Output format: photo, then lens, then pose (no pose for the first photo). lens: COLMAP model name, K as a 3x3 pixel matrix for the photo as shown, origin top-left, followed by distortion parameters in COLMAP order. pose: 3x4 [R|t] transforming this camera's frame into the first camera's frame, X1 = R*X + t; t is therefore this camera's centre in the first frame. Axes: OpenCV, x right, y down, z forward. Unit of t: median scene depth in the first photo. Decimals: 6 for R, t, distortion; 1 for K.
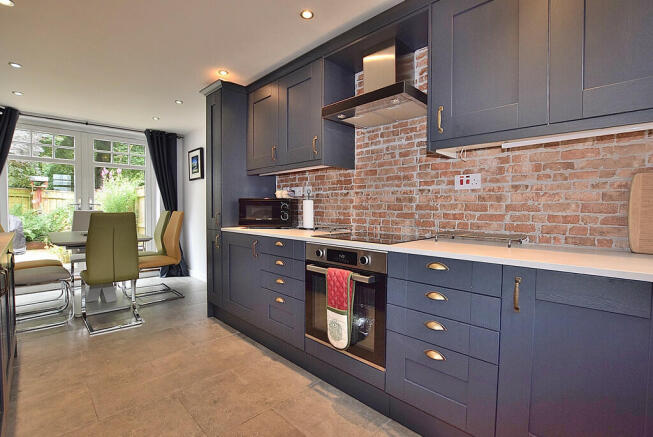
lens RADIAL K [[297.5, 0, 324.5], [0, 297.5, 217.5], [0, 0, 1]] dist [-0.019271, 0.000331]
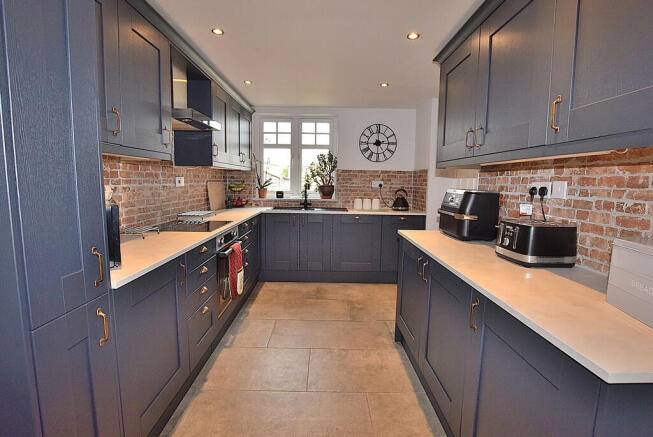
lens RADIAL K [[331.0, 0, 324.1], [0, 331.0, 220.2], [0, 0, 1]] dist [-0.022768, -0.001081]
pose [[-0.707784, -0.100415, 0.699255, -0.608080], [0.002840, 0.989433, 0.144960, -0.079839], [-0.706423, 0.104587, -0.700020, 0.792576]]
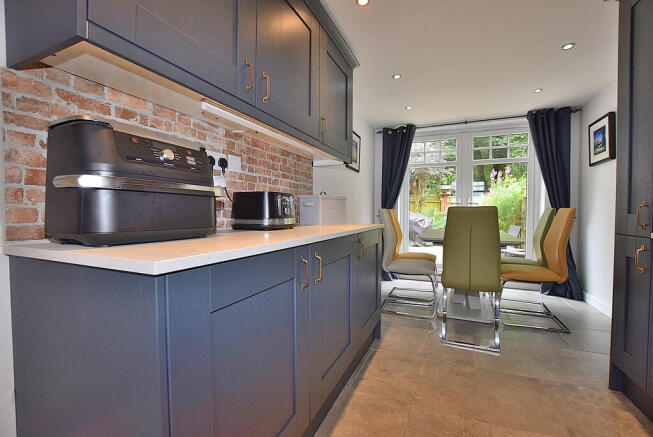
lens RADIAL K [[297.5, 0, 322.6], [0, 297.5, 216.8], [0, 0, 1]] dist [-0.019271, 0.000331]
pose [[0.378683, 0.009373, -0.925479, -0.072510], [-0.025484, 0.999675, -0.000303, 0.017845], [0.925175, 0.023699, 0.378799, 0.214746]]
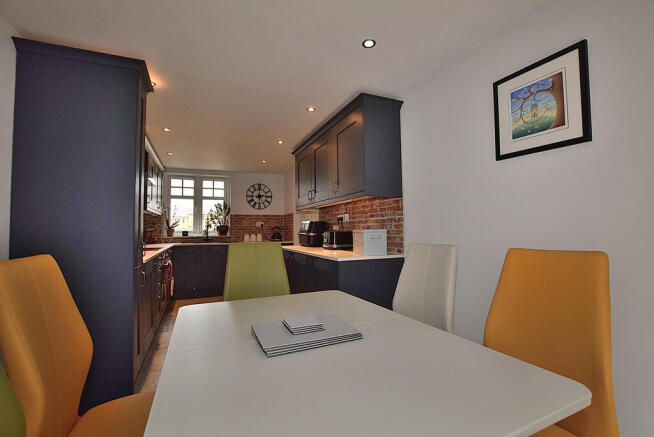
lens RADIAL K [[298.0, 0, 328.7], [0, 298.0, 219.4], [0, 0, 1]] dist [-0.019271, 0.000331]
pose [[-0.930813, 0.016146, 0.365140, -0.804510], [0.015926, 0.999867, -0.003614, -0.047573], [-0.365149, 0.002451, -0.930946, 1.133216]]
